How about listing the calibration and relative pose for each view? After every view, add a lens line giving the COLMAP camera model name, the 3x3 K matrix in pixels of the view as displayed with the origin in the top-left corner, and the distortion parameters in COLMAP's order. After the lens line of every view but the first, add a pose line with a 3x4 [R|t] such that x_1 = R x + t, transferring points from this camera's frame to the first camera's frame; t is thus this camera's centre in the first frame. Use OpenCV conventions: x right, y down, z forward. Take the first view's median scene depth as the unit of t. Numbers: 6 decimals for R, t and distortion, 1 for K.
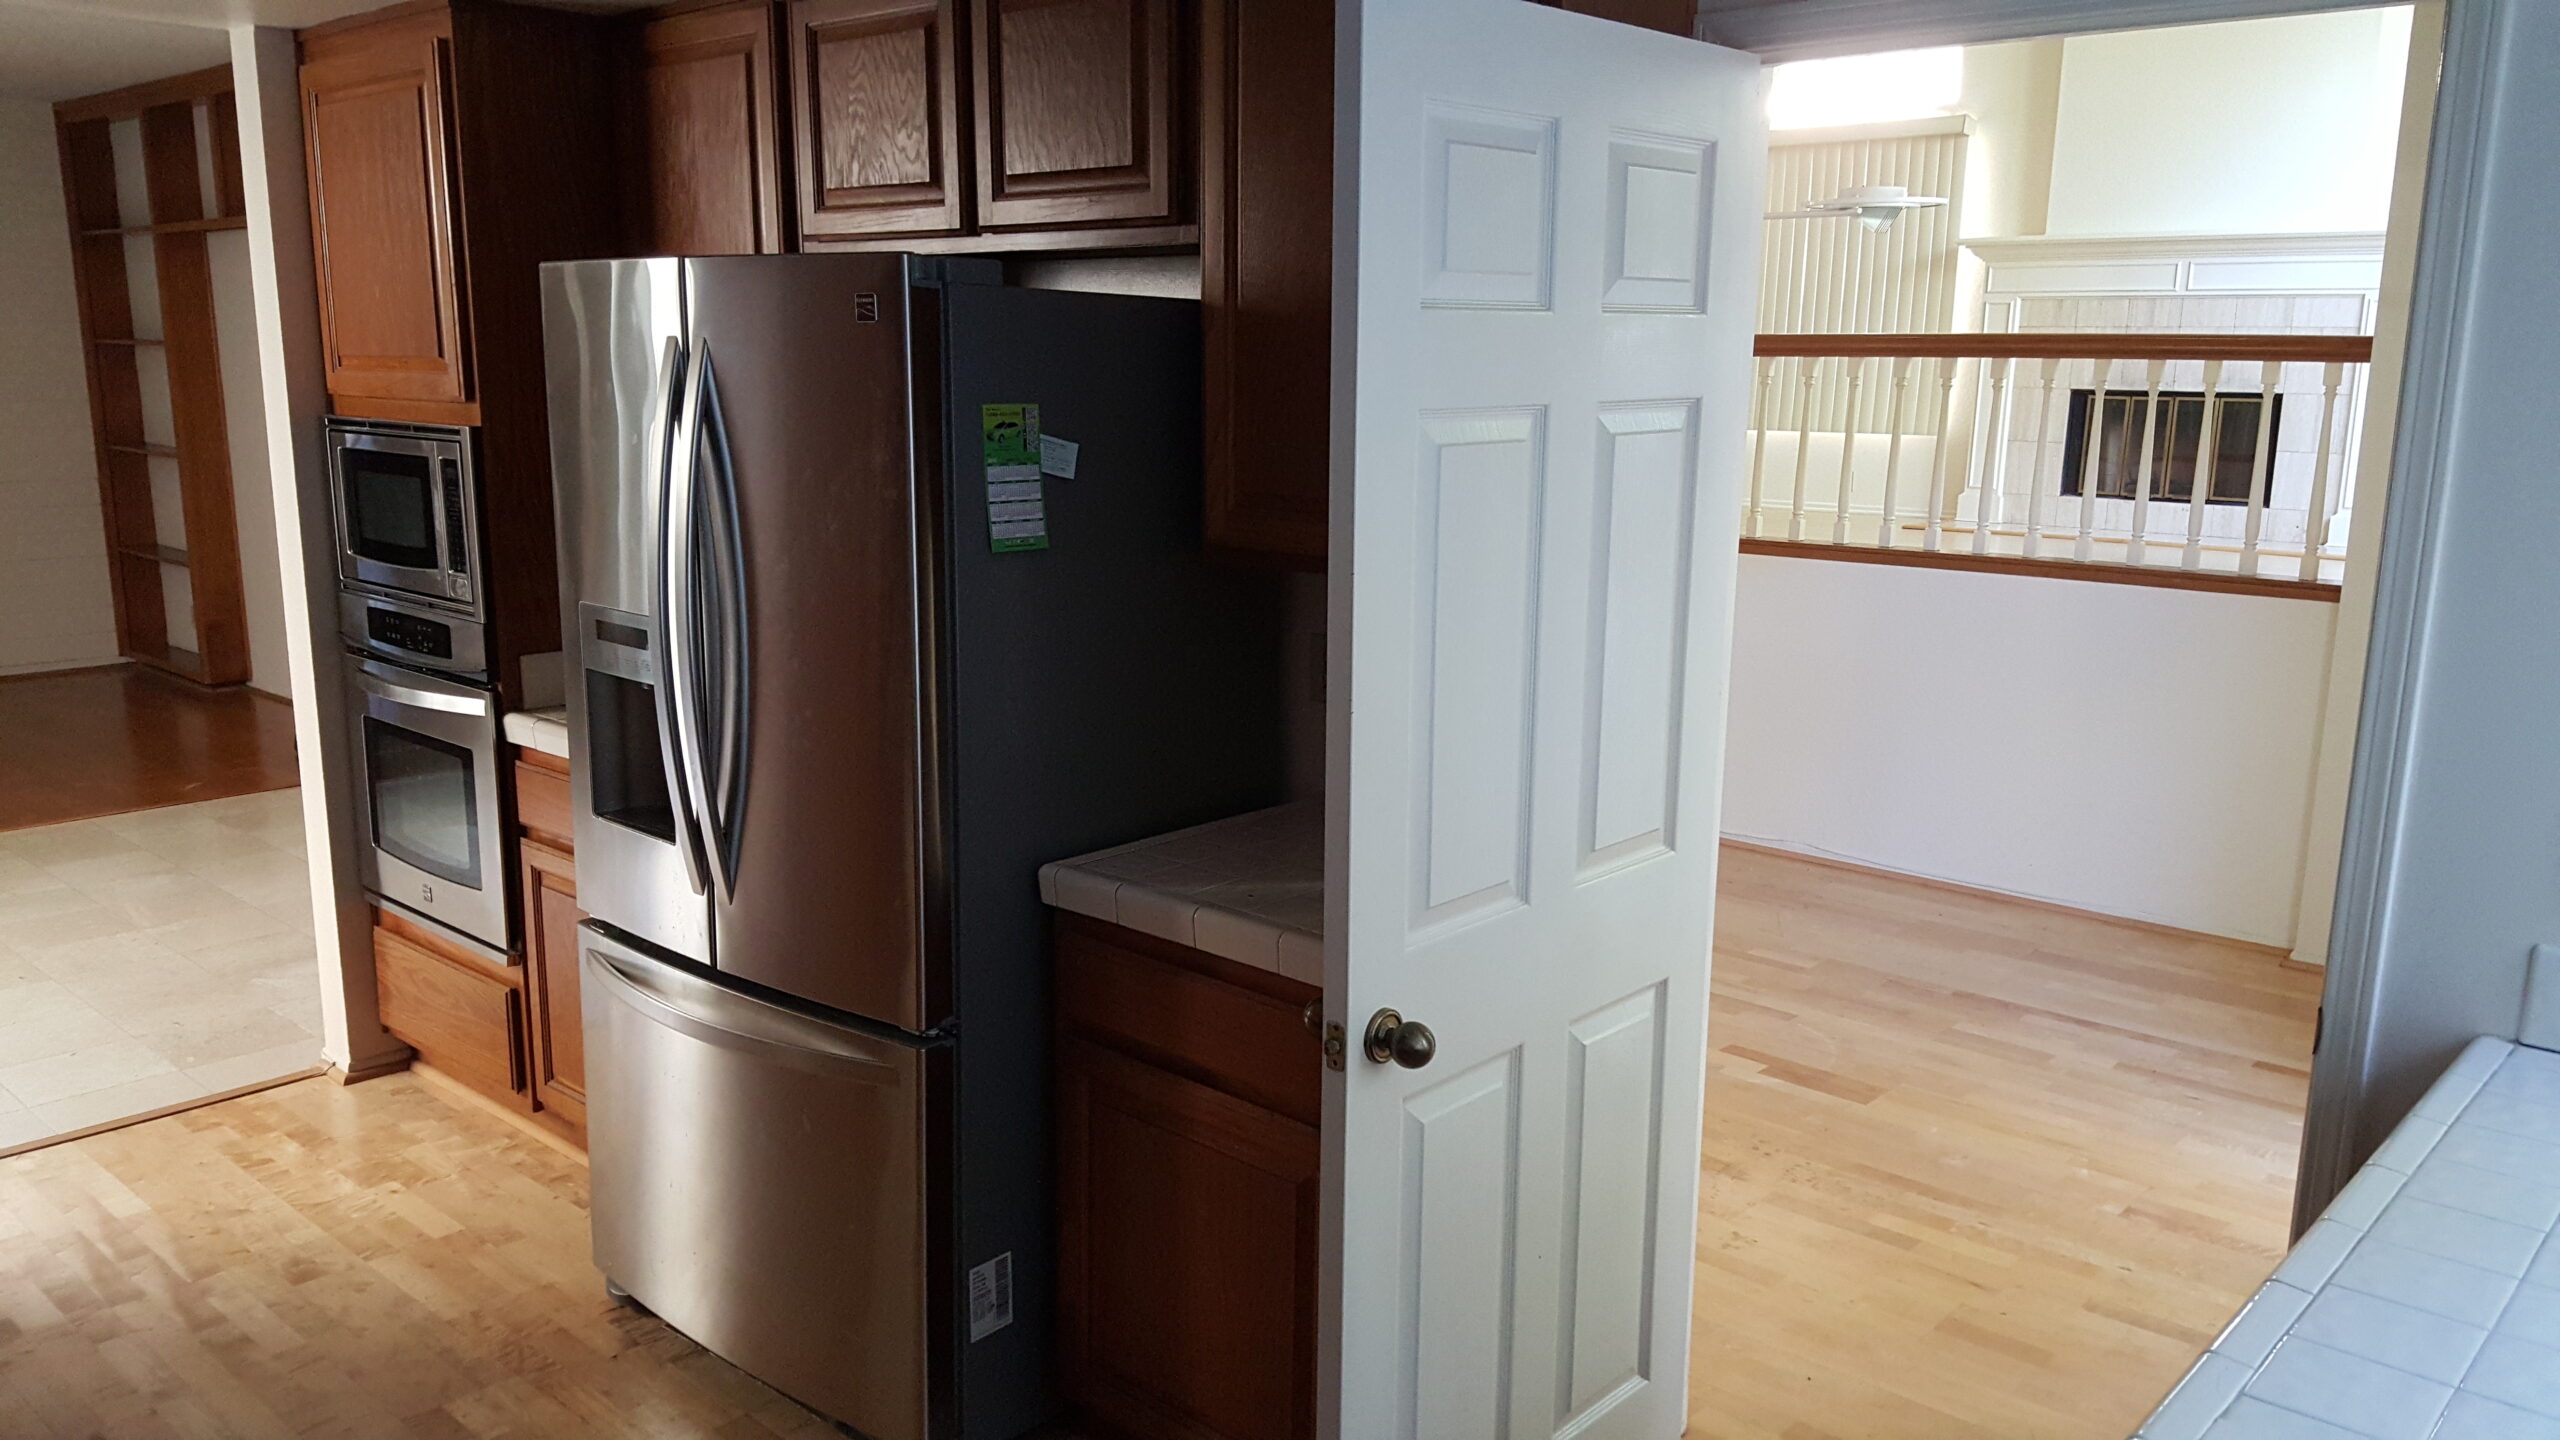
lens RADIAL K [[1920.4, 0, 1280.7], [0, 1920.4, 742.6], [0, 0, 1]] dist [0.149406, -0.221428]
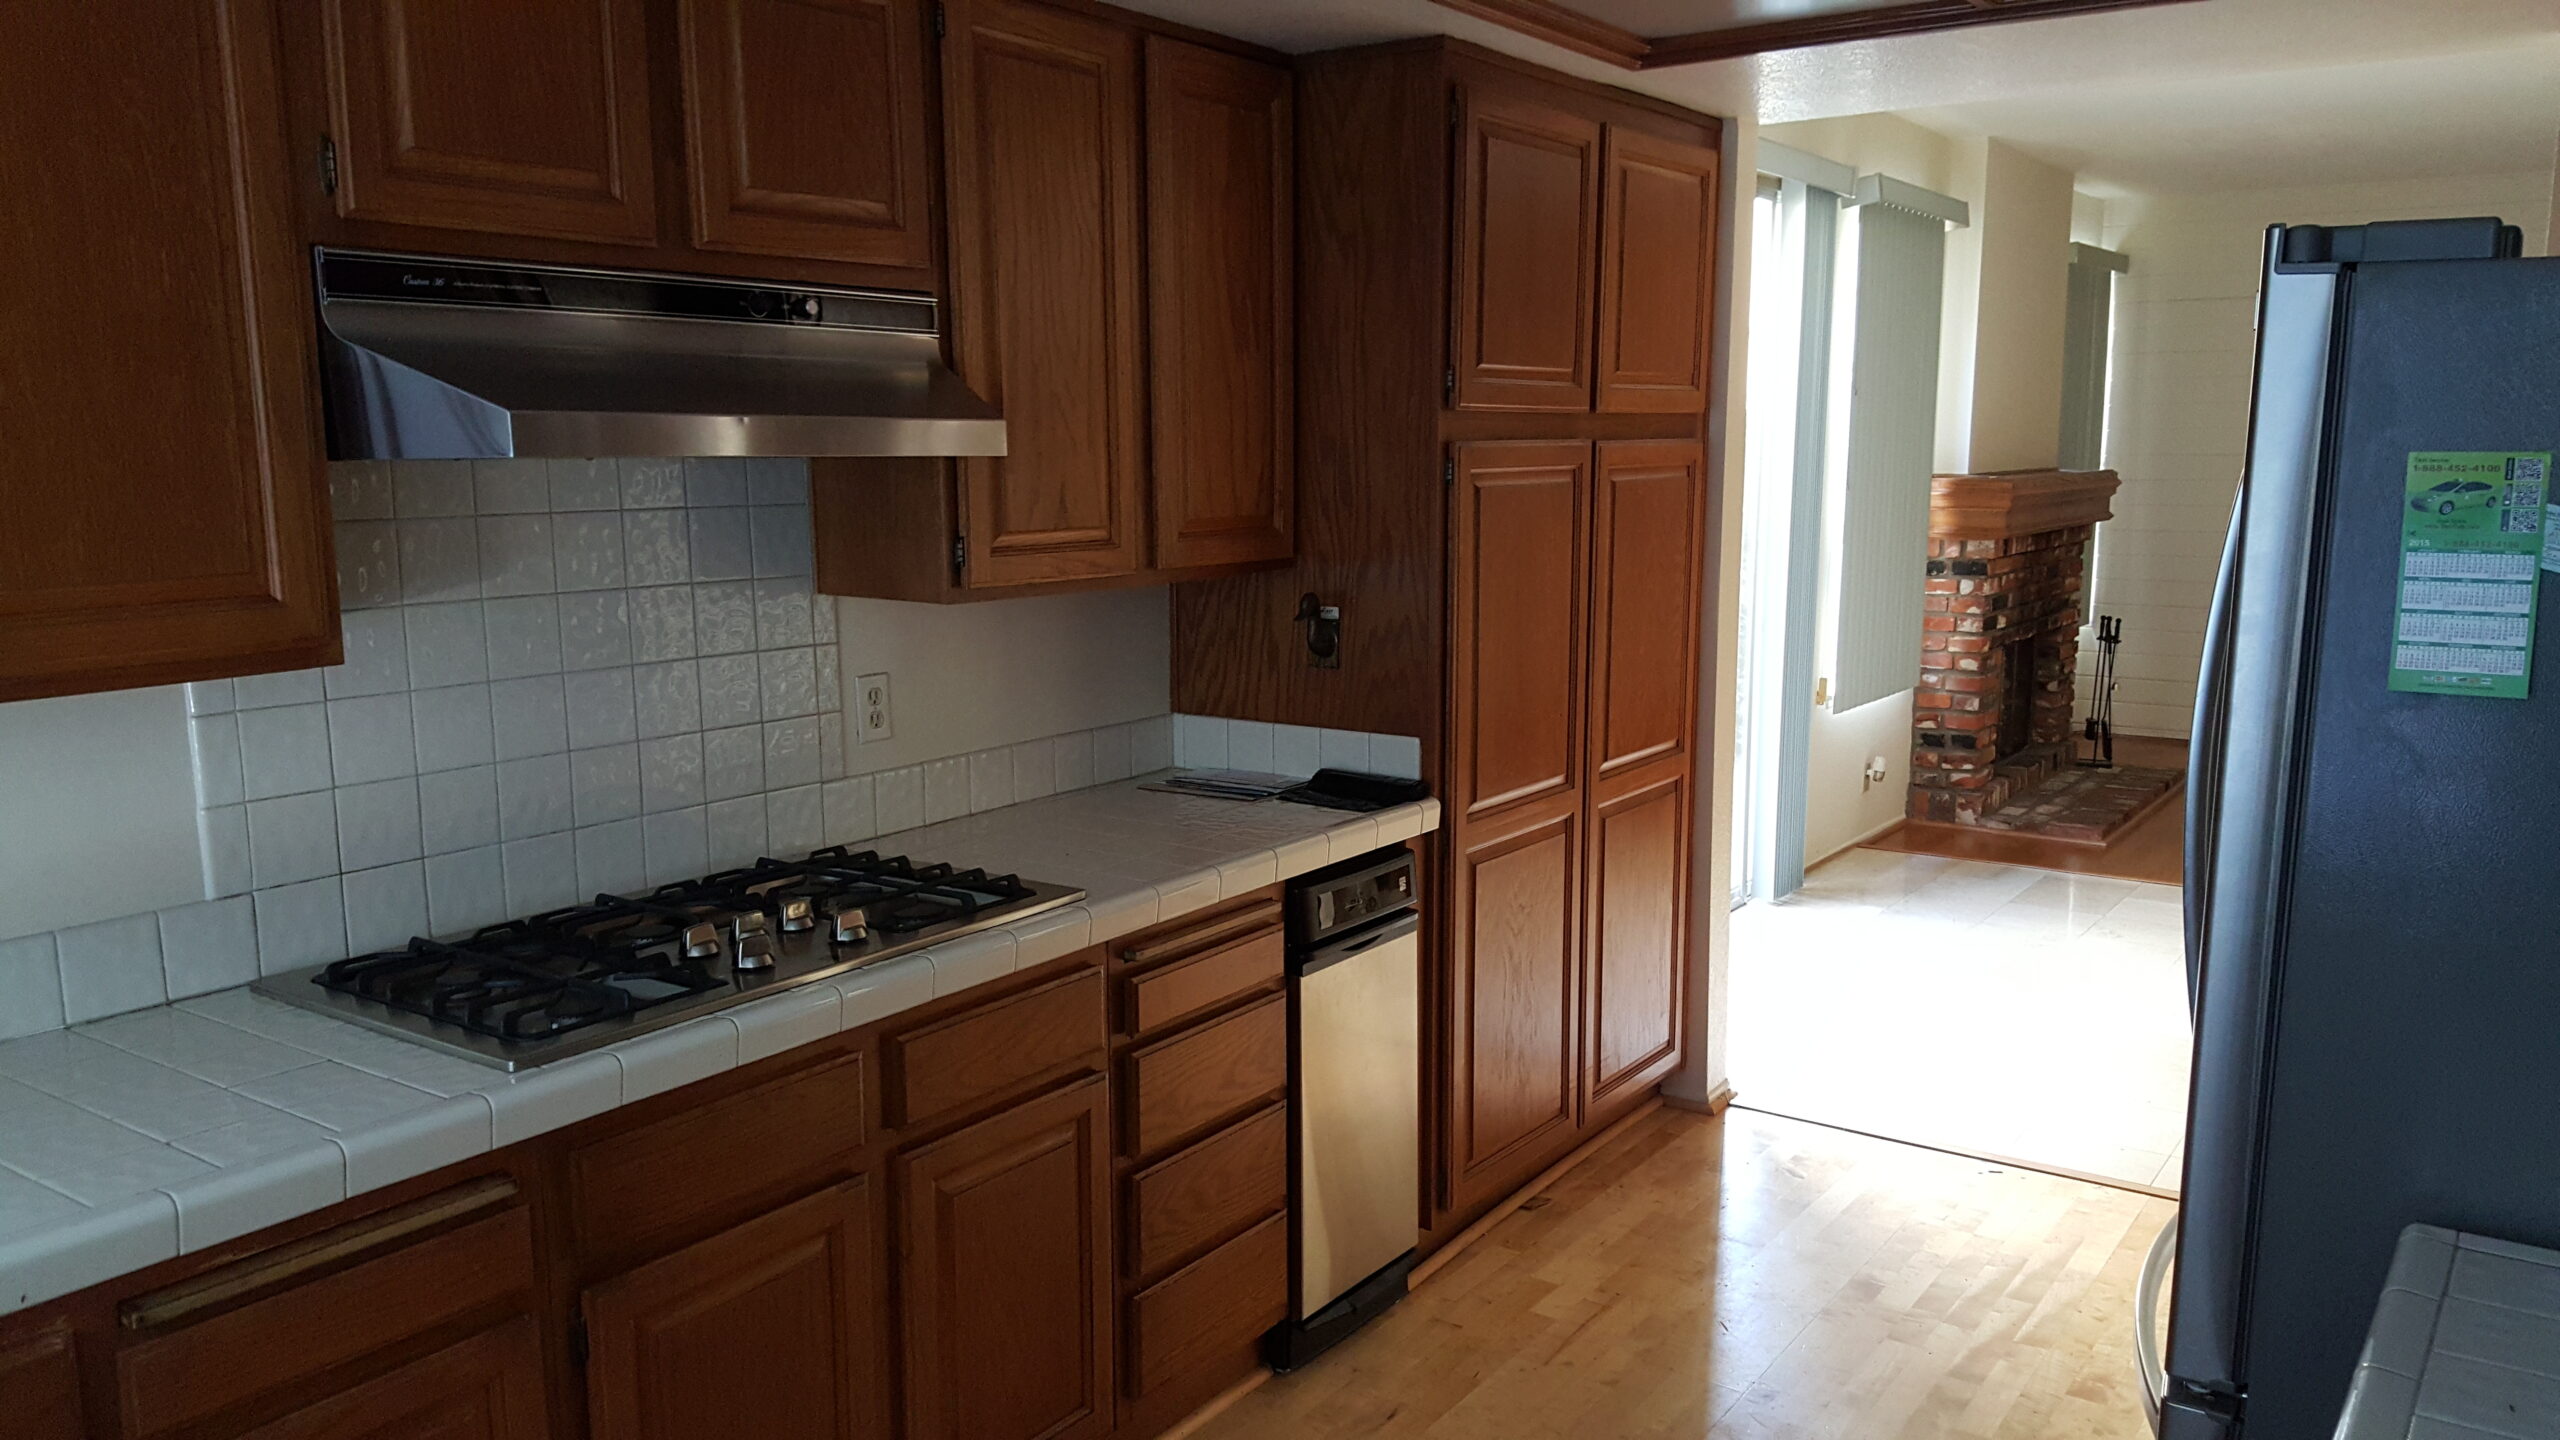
lens RADIAL K [[1920.4, 0, 1280.7], [0, 1920.4, 742.6], [0, 0, 1]] dist [0.149406, -0.221428]
pose [[0.119463, 0.145867, -0.982065, 0.424628], [-0.188331, 0.974519, 0.121836, -0.091607], [0.974813, 0.170398, 0.143890, 0.565004]]
